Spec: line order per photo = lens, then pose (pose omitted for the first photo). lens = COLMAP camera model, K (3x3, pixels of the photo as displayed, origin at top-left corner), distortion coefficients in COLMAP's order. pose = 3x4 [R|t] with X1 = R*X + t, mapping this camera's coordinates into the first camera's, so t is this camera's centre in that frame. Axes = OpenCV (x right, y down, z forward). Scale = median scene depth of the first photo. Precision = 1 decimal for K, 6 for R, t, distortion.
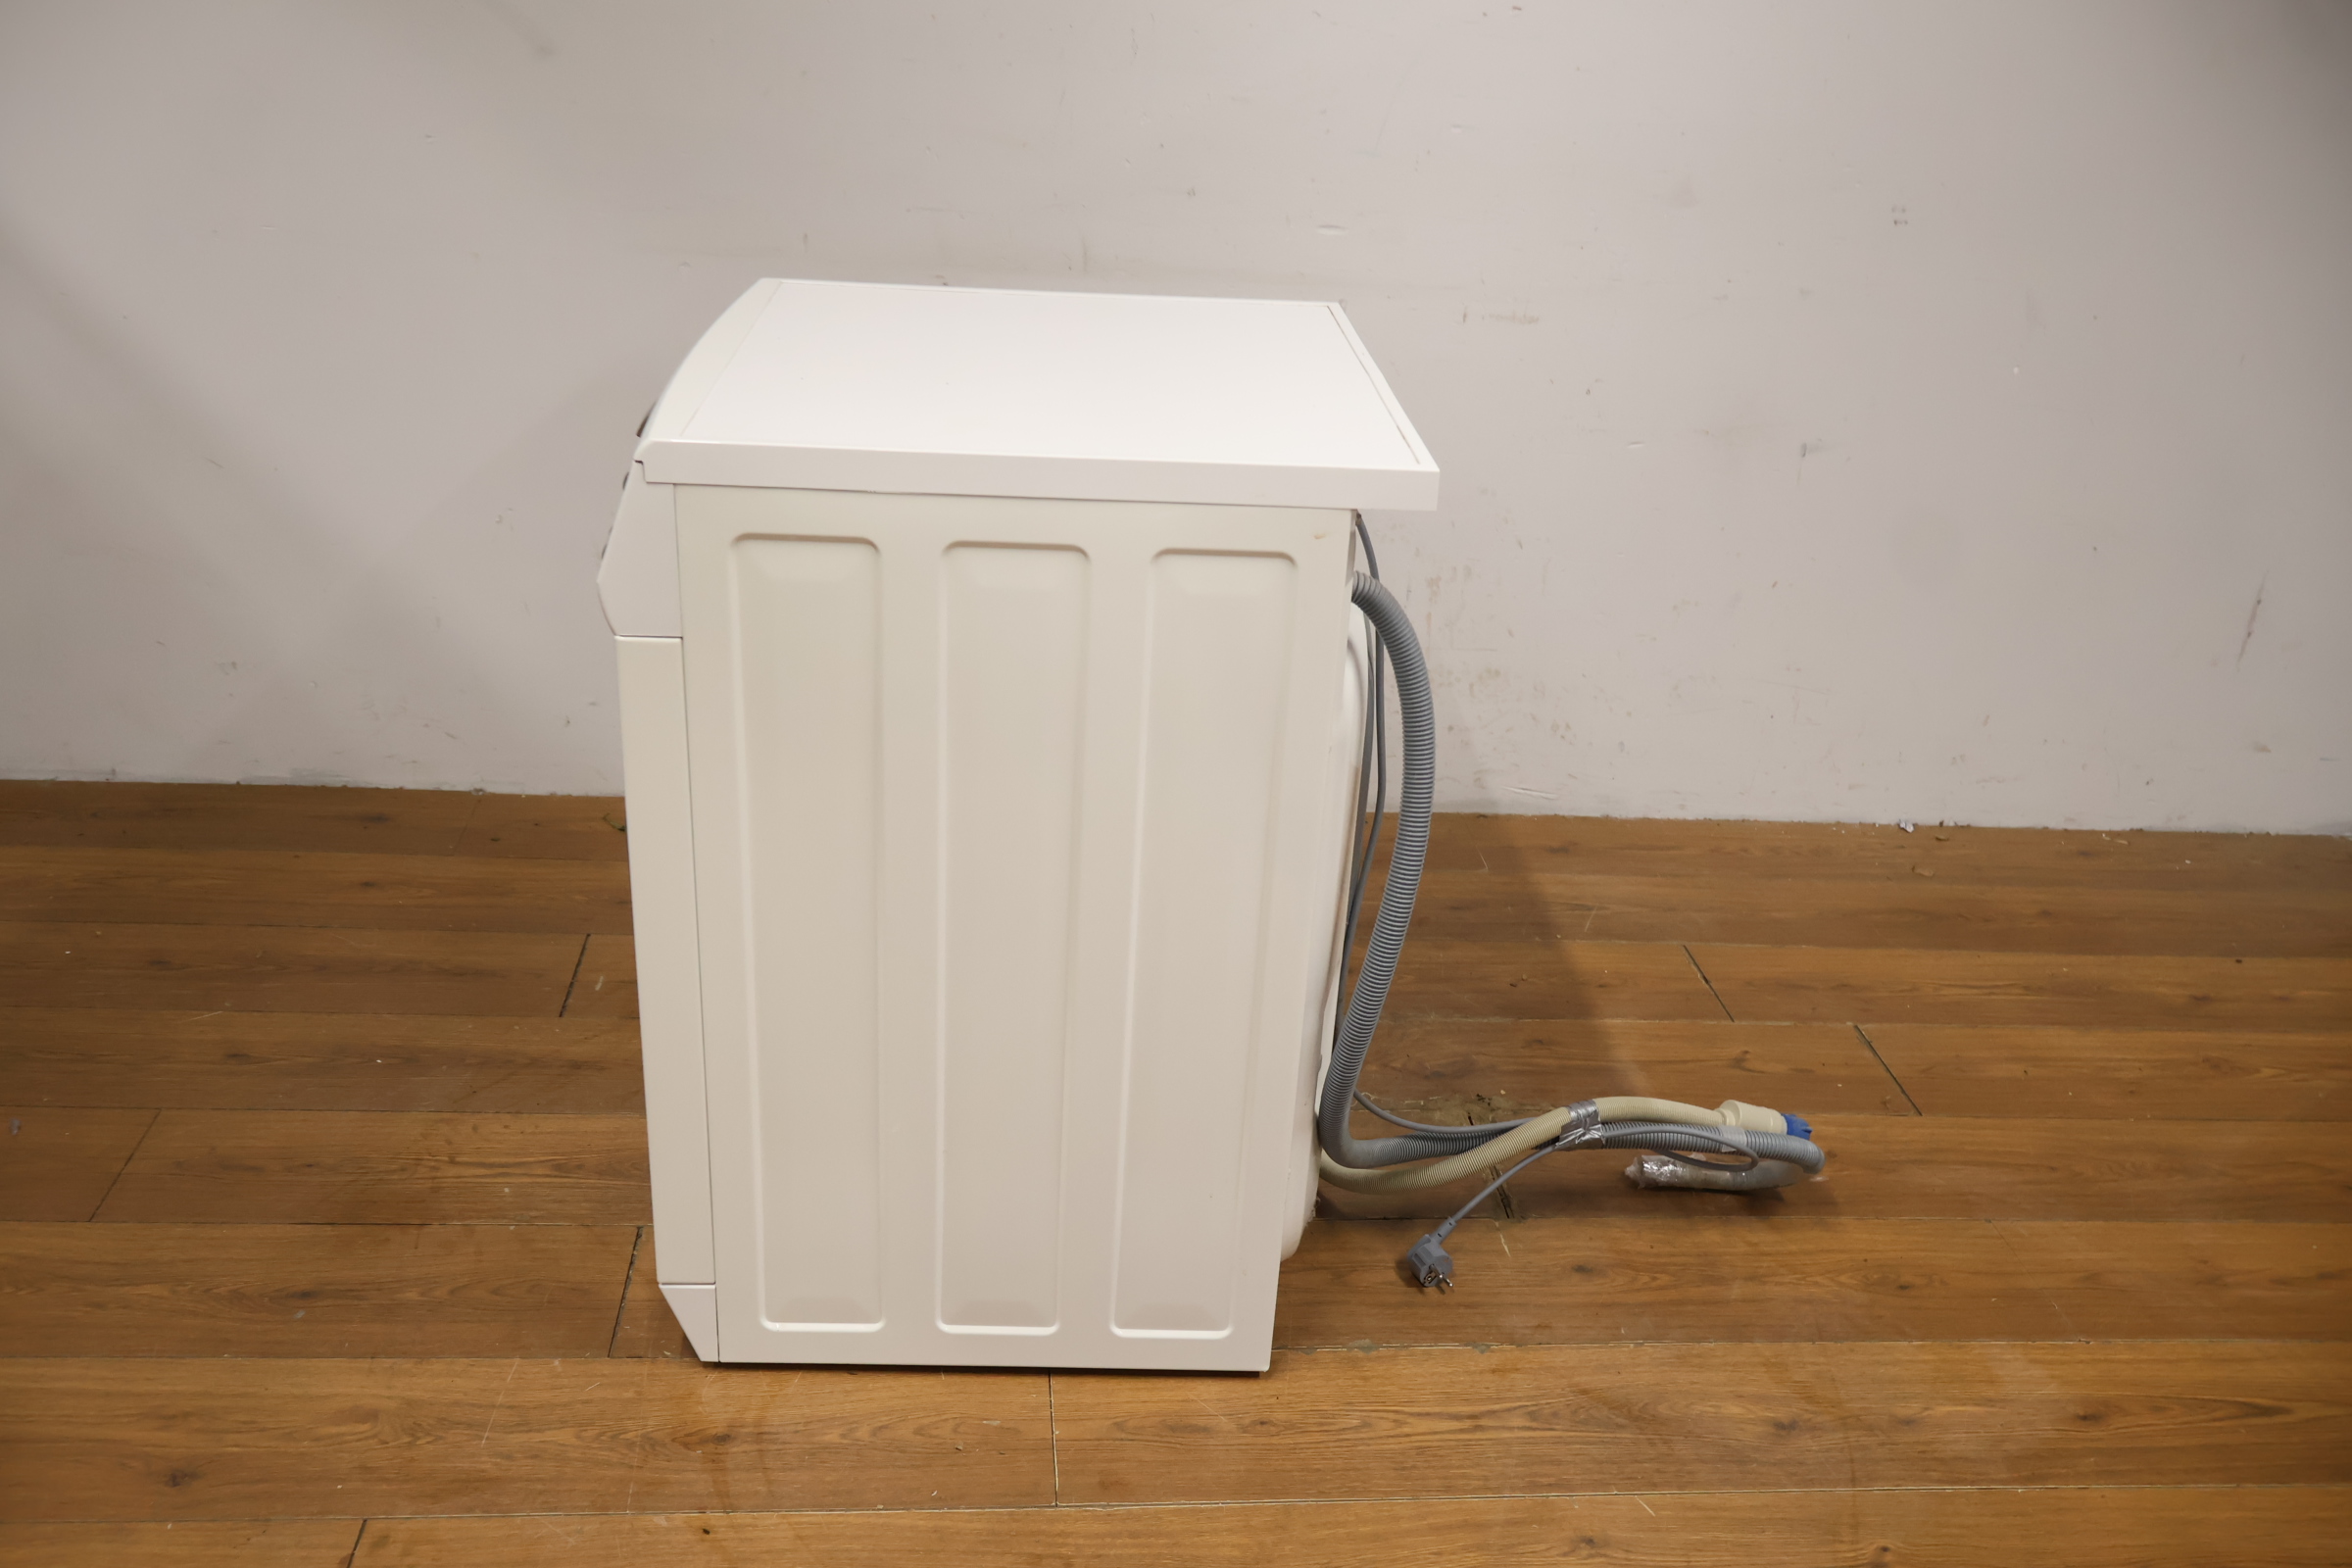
lens RADIAL K [[2008.6, 0, 1160.2], [0, 2008.6, 777.4], [0, 0, 1]] dist [-0.007554, 0.004937]
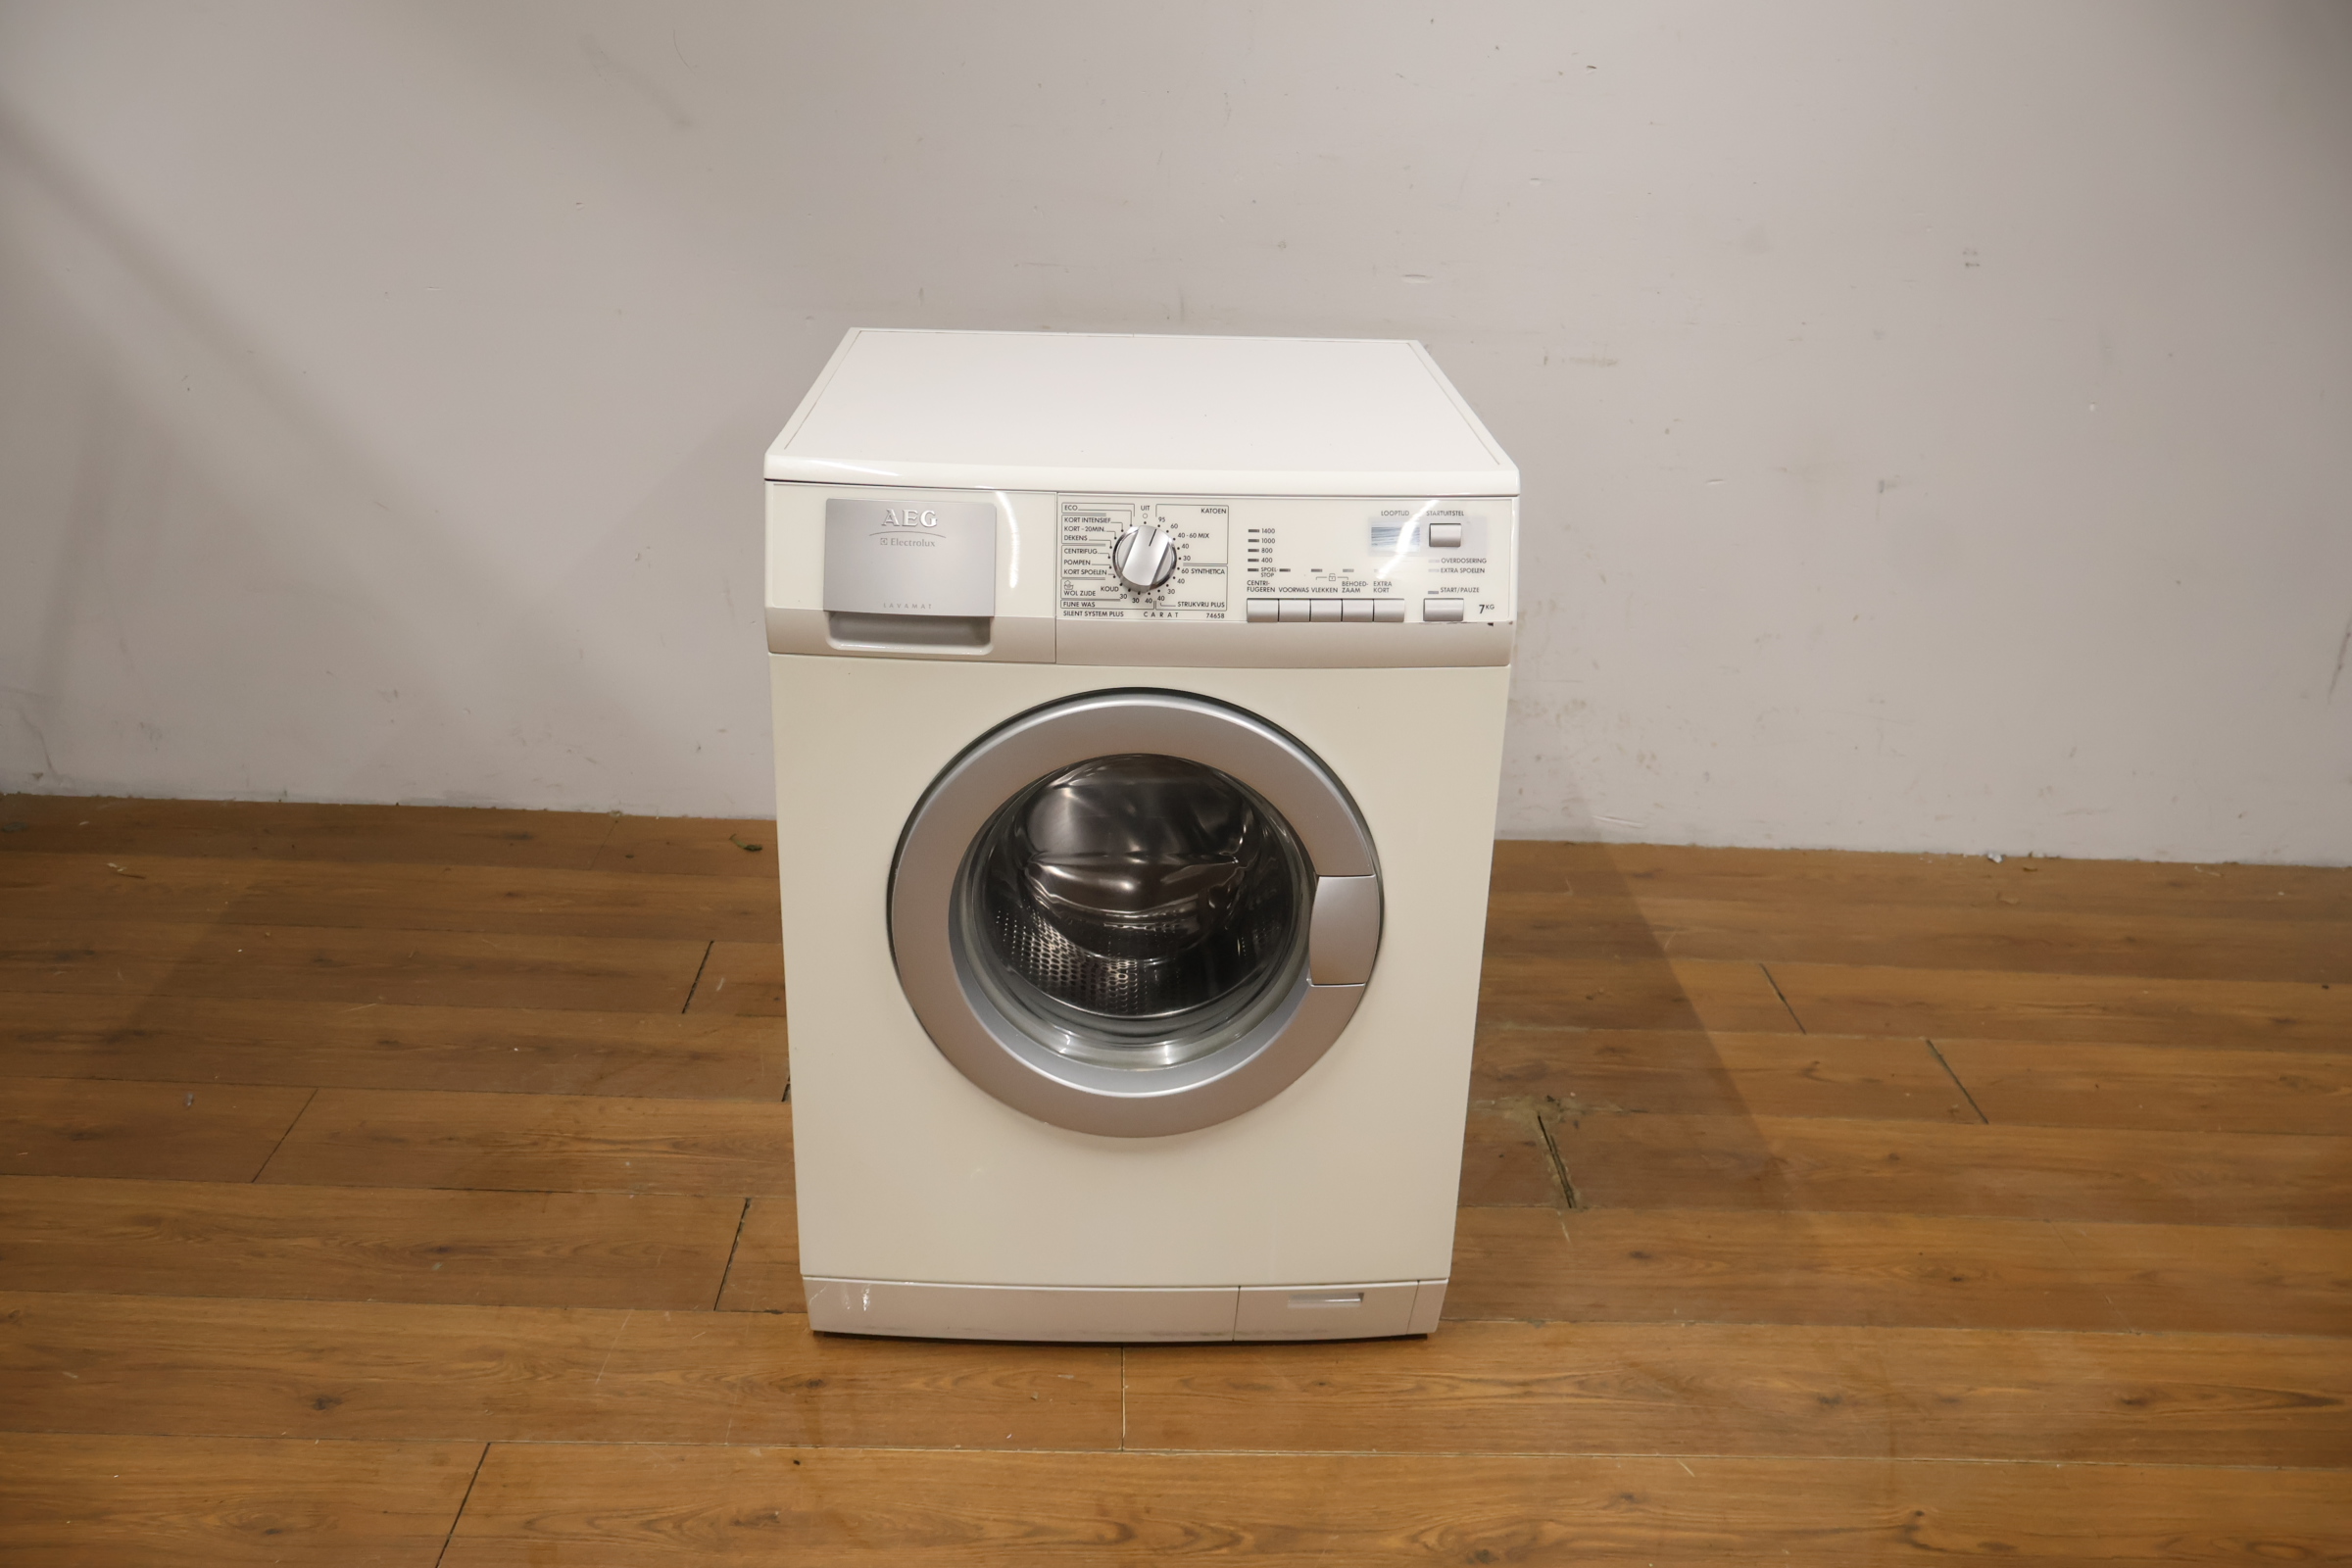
lens RADIAL K [[2008.6, 0, 1171.8], [0, 2008.6, 778.8], [0, 0, 1]] dist [-0.007554, 0.004937]
pose [[0.997702, 0.002732, -0.067699, 0.036781], [-0.005391, 0.999220, -0.039132, 0.038932], [0.067539, 0.039407, 0.996938, -0.060169]]
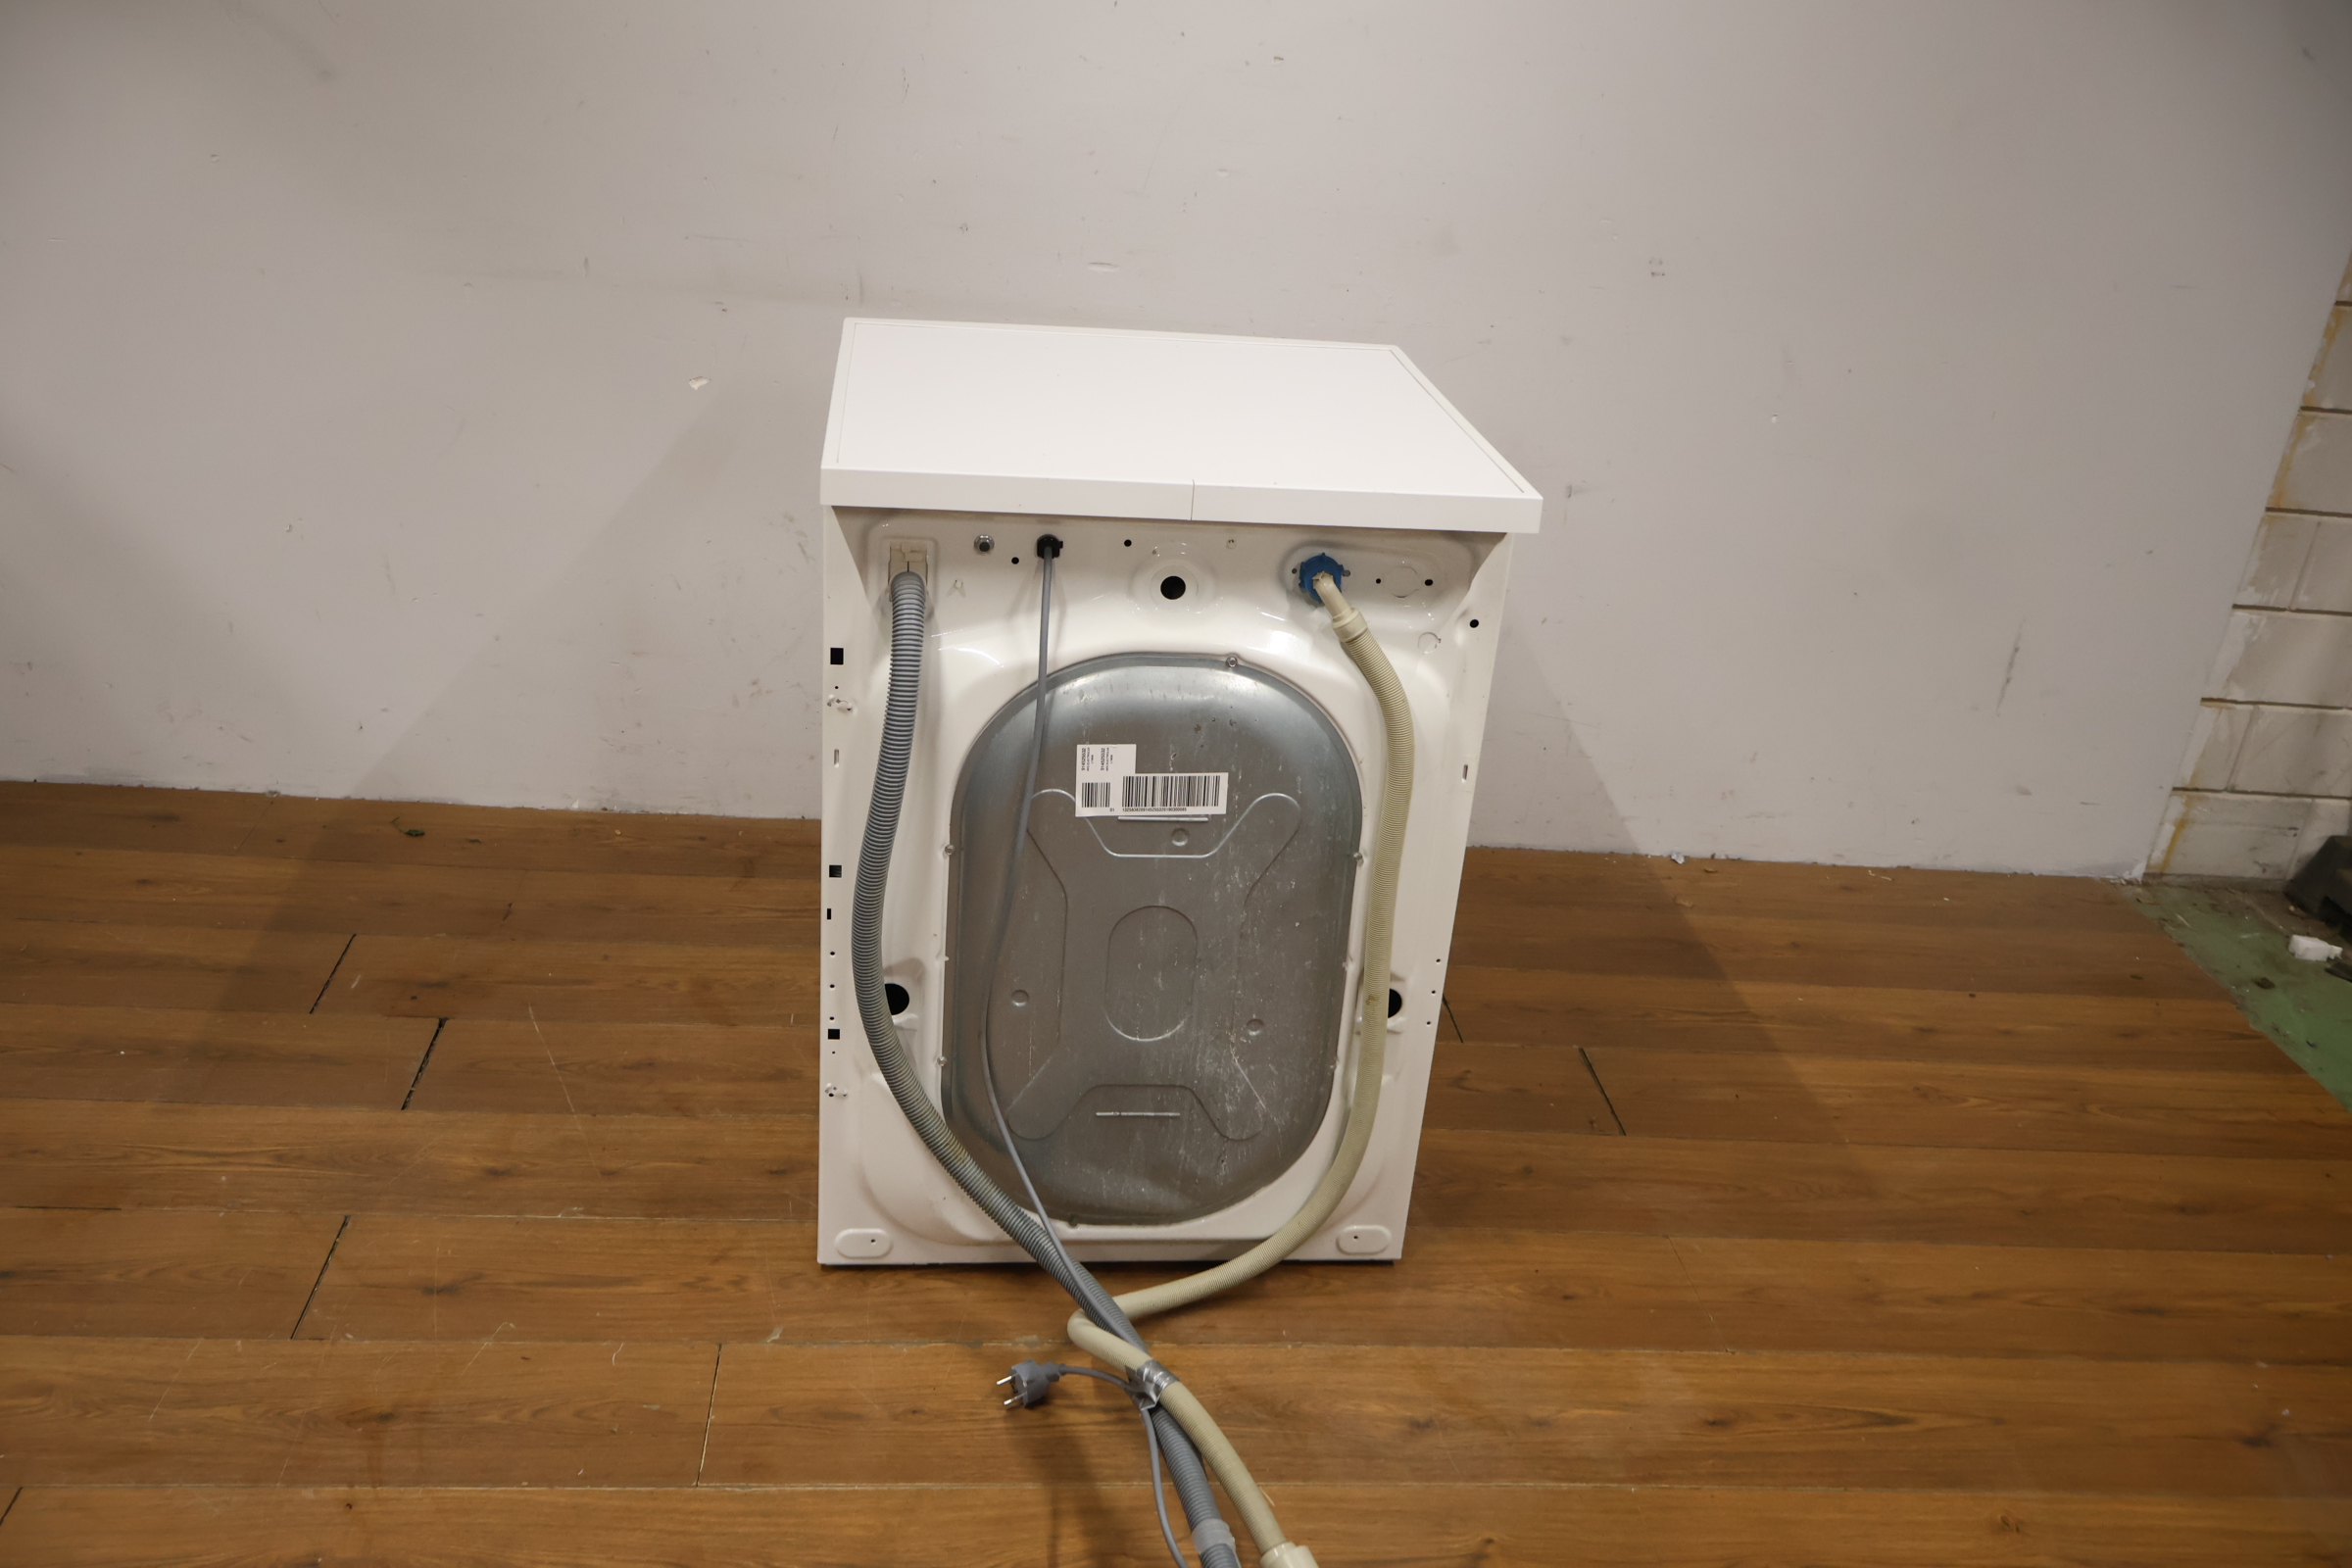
lens RADIAL K [[2008.6, 0, 1171.1], [0, 2008.6, 796.9], [0, 0, 1]] dist [-0.007554, 0.004937]
pose [[0.999630, 0.022137, 0.015775, 0.137812], [-0.022111, 0.999754, -0.001811, 0.000472], [-0.015811, 0.001461, 0.999874, -0.039526]]
